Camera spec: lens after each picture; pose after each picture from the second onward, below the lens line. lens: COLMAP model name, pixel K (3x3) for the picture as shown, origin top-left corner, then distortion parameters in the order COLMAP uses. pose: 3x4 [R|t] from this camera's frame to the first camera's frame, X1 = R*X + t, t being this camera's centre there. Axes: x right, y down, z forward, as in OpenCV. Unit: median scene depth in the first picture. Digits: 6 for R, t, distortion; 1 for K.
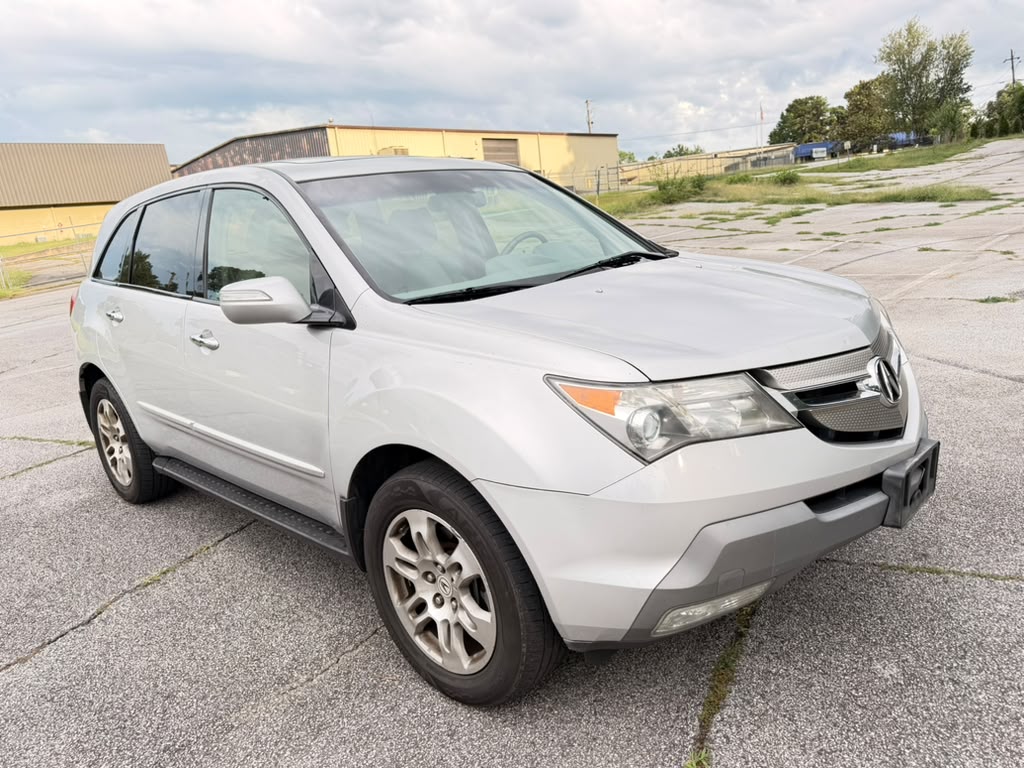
lens RADIAL K [[731.8, 0, 507.8], [0, 731.8, 391.1], [0, 0, 1]] dist [0.020723, -0.023558]
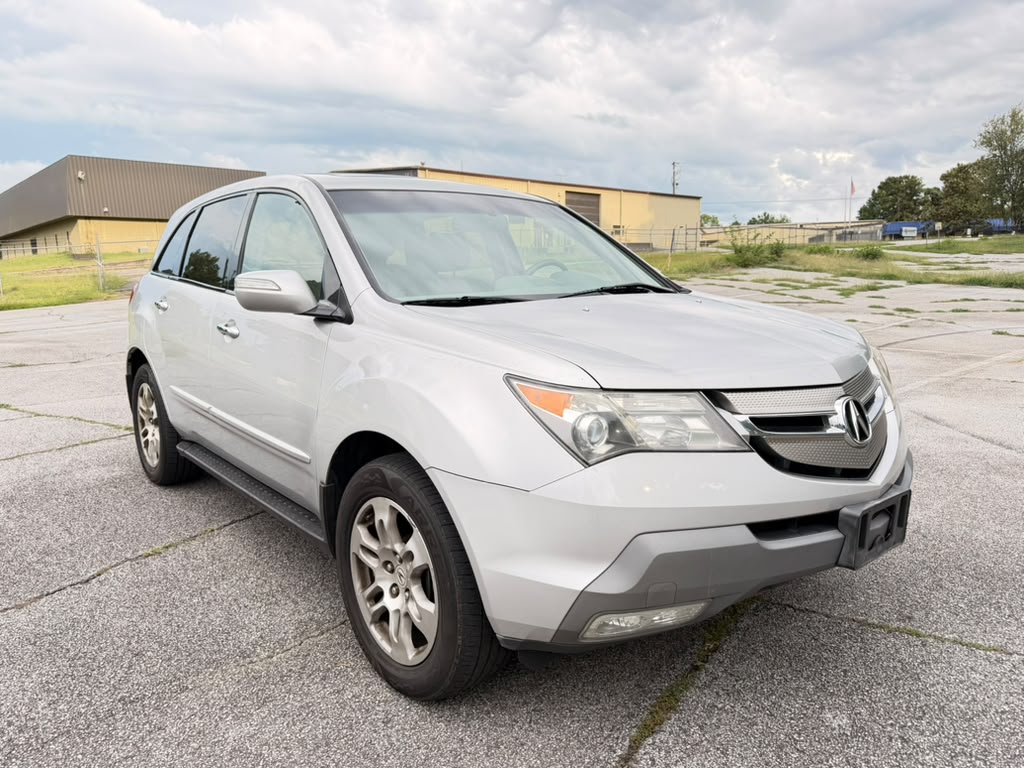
lens RADIAL K [[731.8, 0, 508.2], [0, 731.8, 384.9], [0, 0, 1]] dist [0.020723, -0.023558]
pose [[0.990772, 0.101616, -0.089696, 0.116262], [-0.107844, 0.991870, -0.067552, 0.048509], [0.082103, 0.076602, 0.993676, -0.026732]]
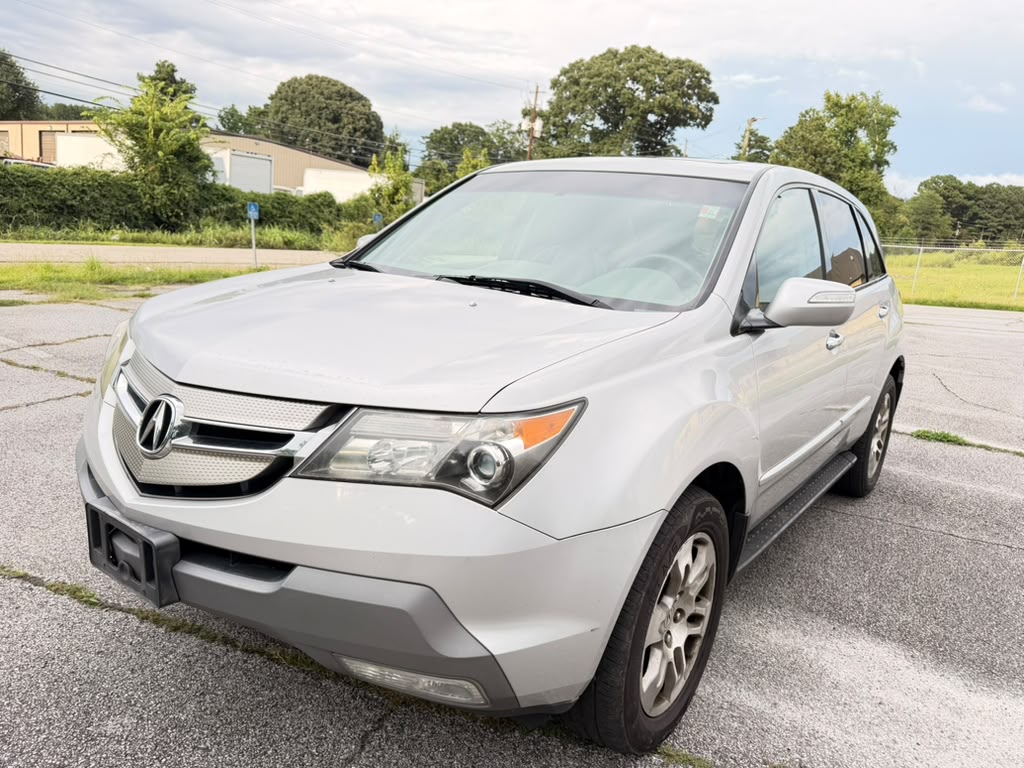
lens RADIAL K [[731.8, 0, 517.2], [0, 731.8, 386.8], [0, 0, 1]] dist [0.020723, -0.023558]
pose [[0.129572, 0.318814, -0.938919, 1.156019], [-0.331168, 0.906443, 0.262085, -0.350900], [0.934633, 0.276981, 0.223030, 1.025460]]
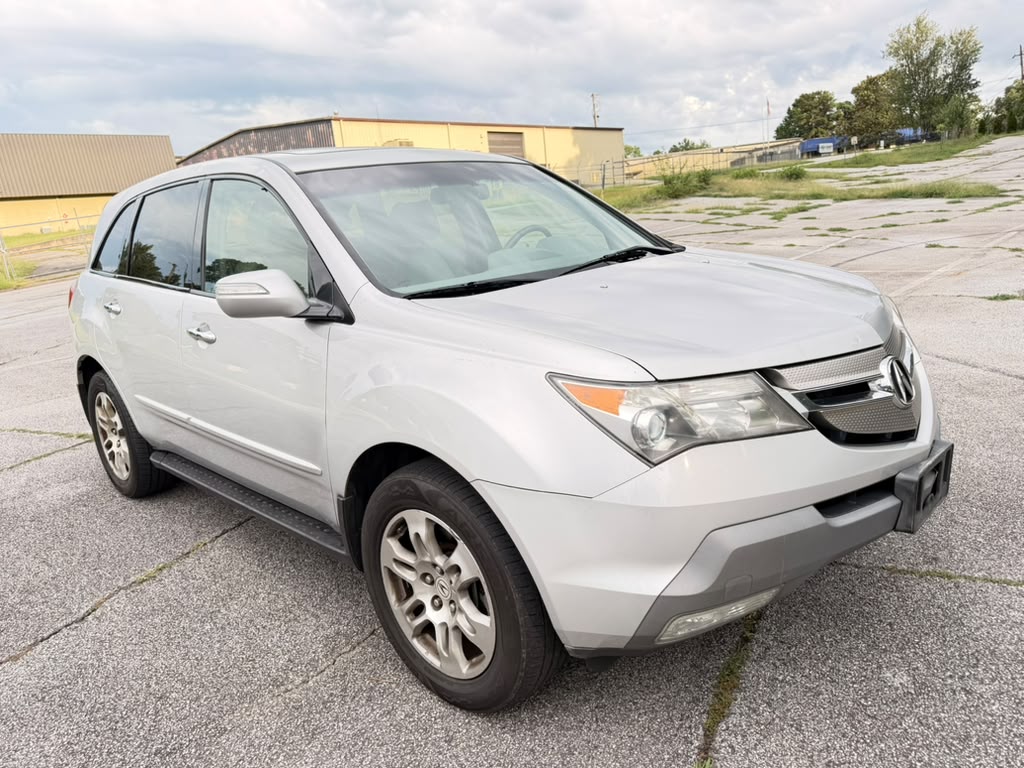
lens RADIAL K [[731.8, 0, 508.0], [0, 731.8, 388.2], [0, 0, 1]] dist [0.020723, -0.023558]
pose [[0.999963, 0.007314, -0.004595, 0.002372], [-0.007294, 0.999964, 0.004329, -0.004513], [0.004627, -0.004296, 0.999980, 0.023688]]
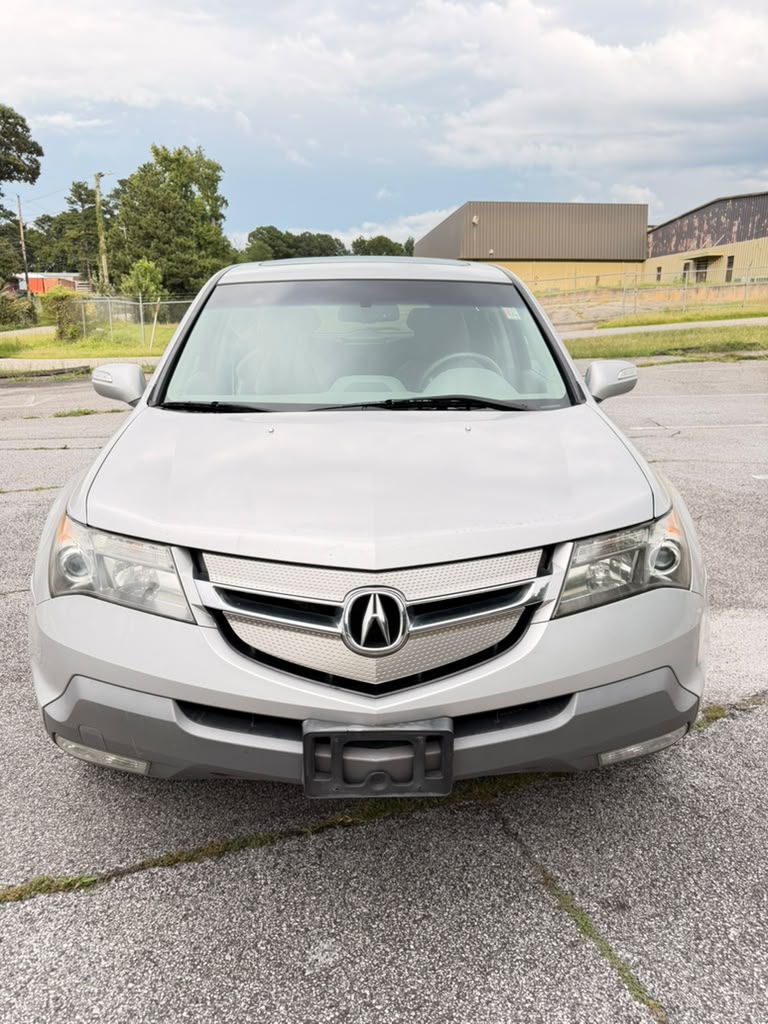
lens RADIAL K [[731.8, 0, 377.2], [0, 731.8, 507.3], [0, 0, 1]] dist [0.020723, -0.023558]
pose [[0.710093, 0.277968, -0.646917, 0.852296], [-0.232286, 0.959820, 0.157445, -0.217439], [0.664688, 0.038469, 0.746130, 0.366682]]
